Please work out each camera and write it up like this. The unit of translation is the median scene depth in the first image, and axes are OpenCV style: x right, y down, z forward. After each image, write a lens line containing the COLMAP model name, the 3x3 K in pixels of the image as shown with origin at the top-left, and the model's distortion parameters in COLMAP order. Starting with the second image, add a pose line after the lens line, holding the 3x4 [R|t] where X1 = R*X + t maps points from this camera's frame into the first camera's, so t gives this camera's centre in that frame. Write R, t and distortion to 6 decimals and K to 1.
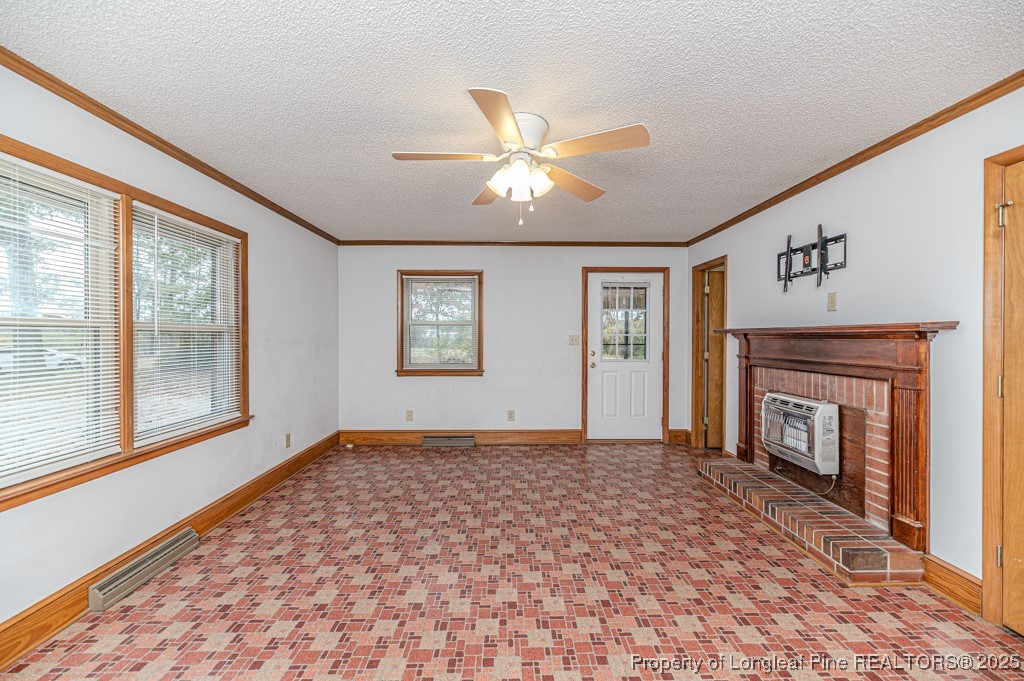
lens RADIAL K [[411.4, 0, 511.5], [0, 411.4, 337.8], [0, 0, 1]] dist [0.001050, -0.000403]
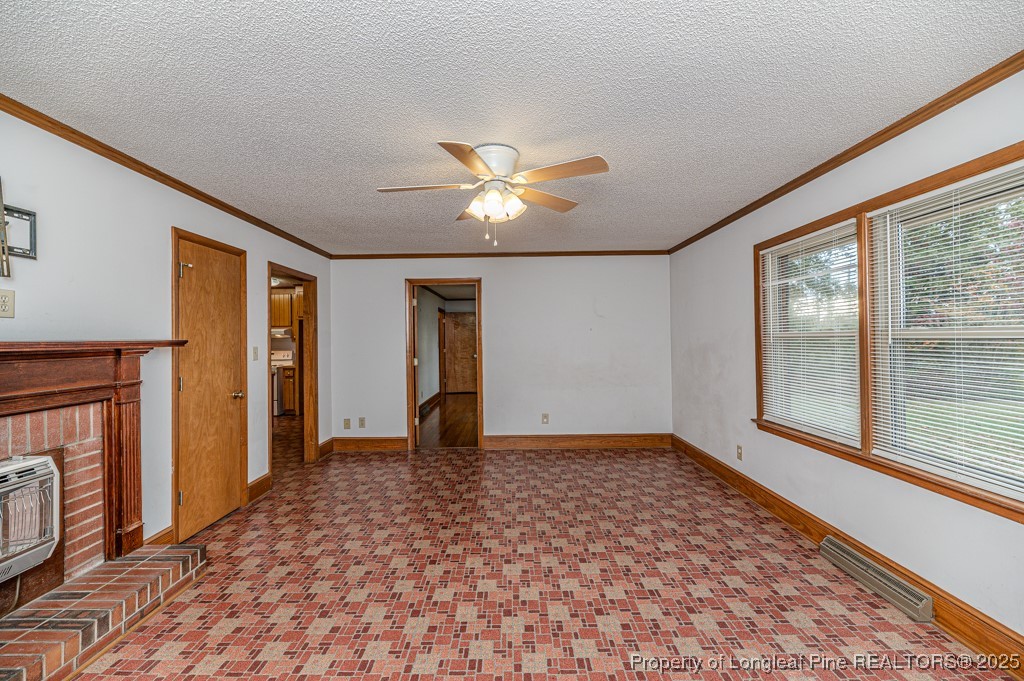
lens RADIAL K [[411.4, 0, 511.5], [0, 411.4, 337.8], [0, 0, 1]] dist [0.001050, -0.000403]
pose [[-0.999820, 0.010975, 0.015484, -0.031394], [0.010998, 0.999939, 0.001414, -0.030498], [-0.015467, 0.001585, -0.999879, 1.942104]]
